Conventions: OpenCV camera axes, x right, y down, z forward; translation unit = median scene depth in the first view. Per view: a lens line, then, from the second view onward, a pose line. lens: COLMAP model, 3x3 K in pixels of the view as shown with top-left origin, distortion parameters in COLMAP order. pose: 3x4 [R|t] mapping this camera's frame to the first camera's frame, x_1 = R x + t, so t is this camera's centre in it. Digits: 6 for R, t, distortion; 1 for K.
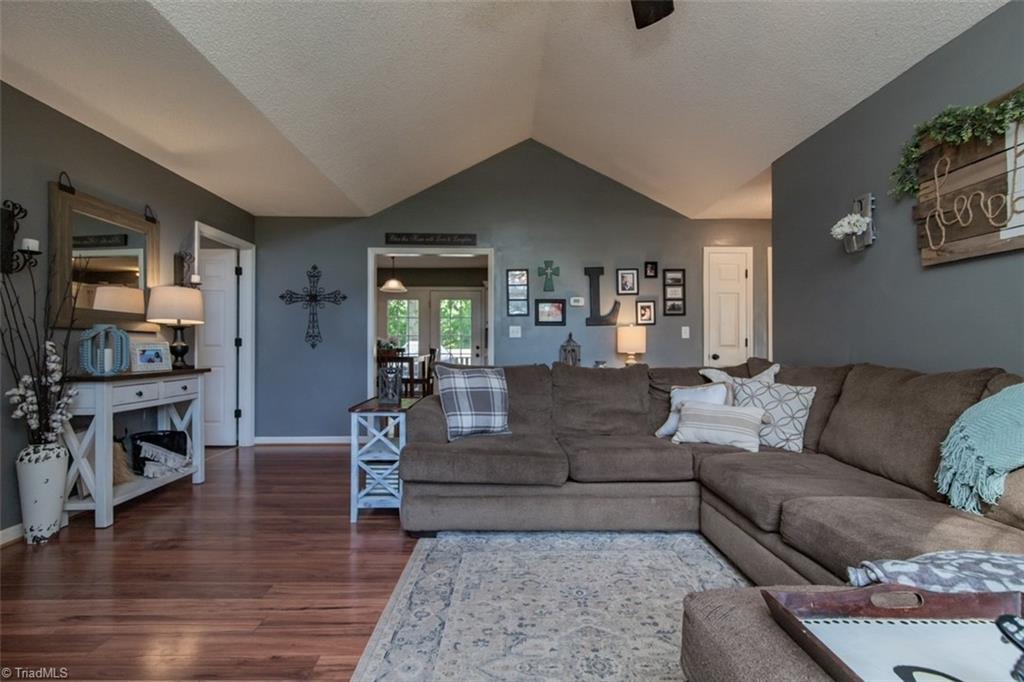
lens RADIAL K [[457.4, 0, 507.5], [0, 457.4, 343.0], [0, 0, 1]] dist [0.000313, -0.000075]
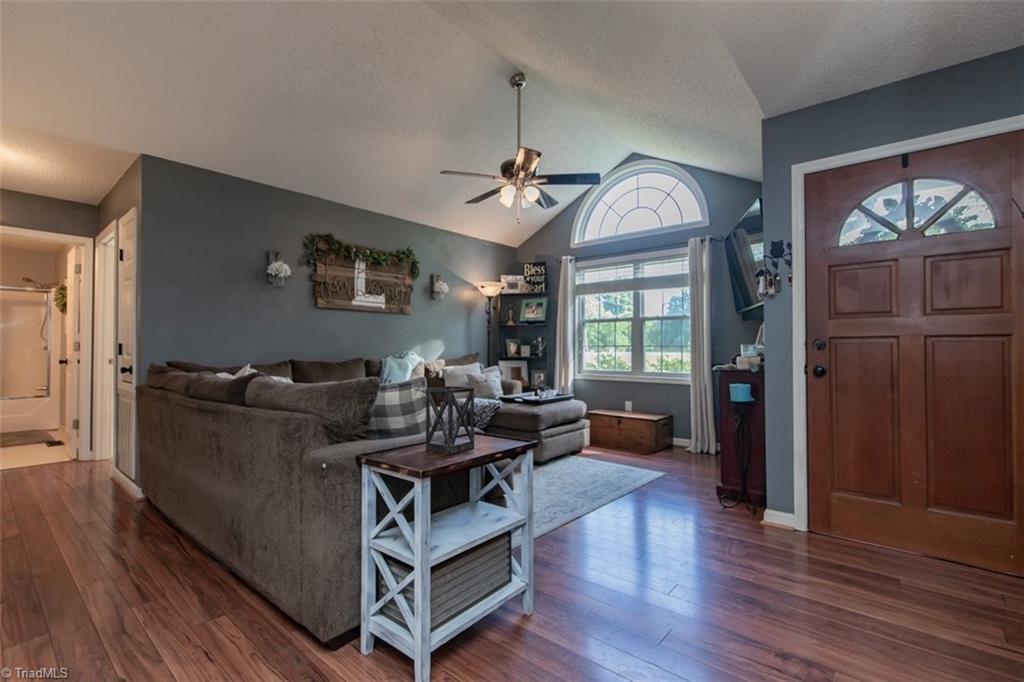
lens RADIAL K [[457.4, 0, 507.5], [0, 457.4, 343.0], [0, 0, 1]] dist [0.000313, -0.000075]
pose [[-0.760844, 0.009749, 0.648862, -1.096195], [-0.000245, 0.999883, -0.015310, 0.014066], [-0.648935, -0.011807, -0.760752, 2.296631]]
